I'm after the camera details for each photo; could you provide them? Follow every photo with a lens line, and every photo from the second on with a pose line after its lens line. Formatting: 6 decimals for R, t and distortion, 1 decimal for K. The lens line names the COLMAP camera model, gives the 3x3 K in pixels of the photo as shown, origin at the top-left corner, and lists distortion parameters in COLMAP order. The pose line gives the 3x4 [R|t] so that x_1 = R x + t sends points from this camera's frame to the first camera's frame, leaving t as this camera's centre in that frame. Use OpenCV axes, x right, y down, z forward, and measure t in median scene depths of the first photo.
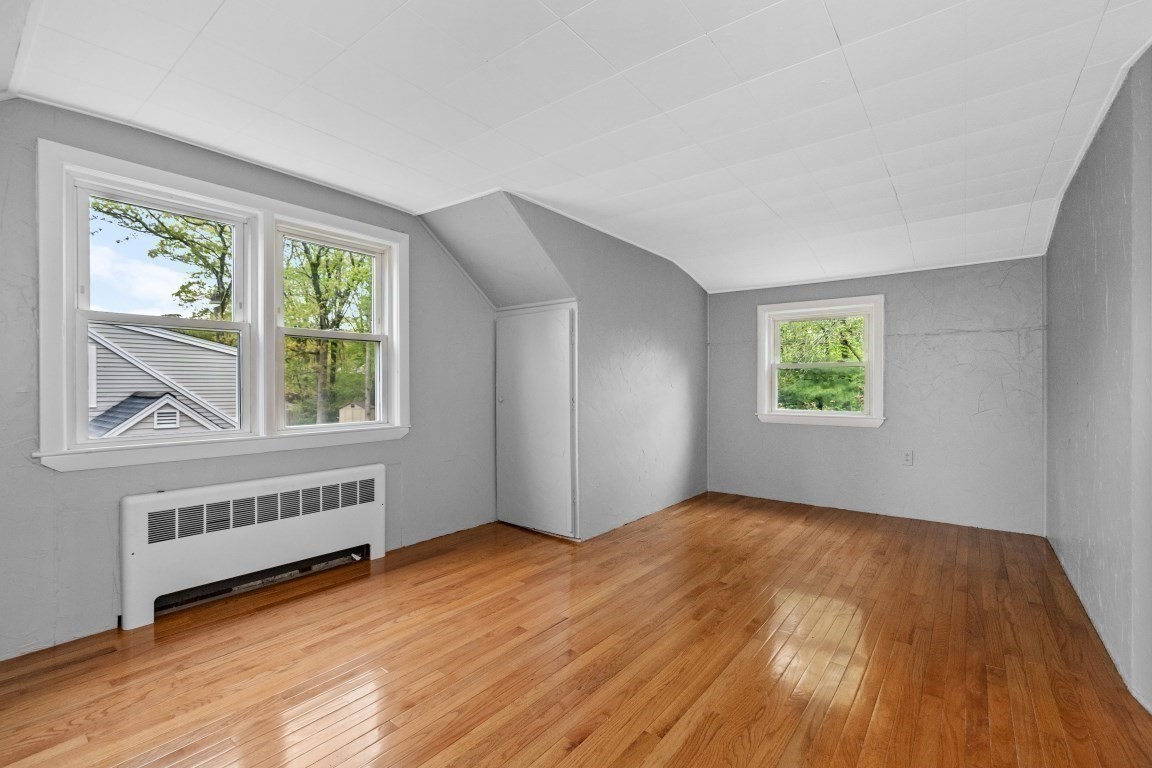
lens RADIAL K [[505.1, 0, 578.4], [0, 505.1, 385.2], [0, 0, 1]] dist [-0.010566, 0.000303]
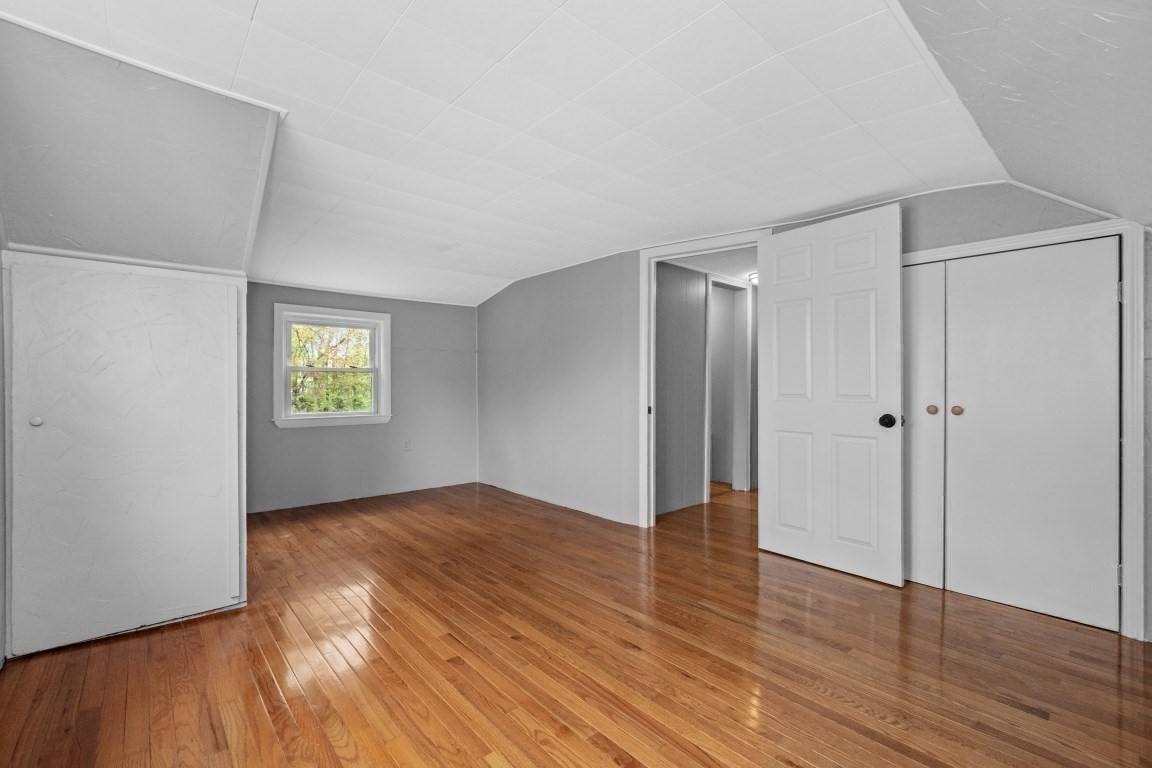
lens RADIAL K [[505.1, 0, 578.4], [0, 505.1, 385.2], [0, 0, 1]] dist [-0.010566, 0.000303]
pose [[0.185072, -0.001481, 0.982724, -0.695122], [0.000304, 0.999999, 0.001450, -0.012379], [-0.982725, 0.000031, 0.185072, 0.432912]]
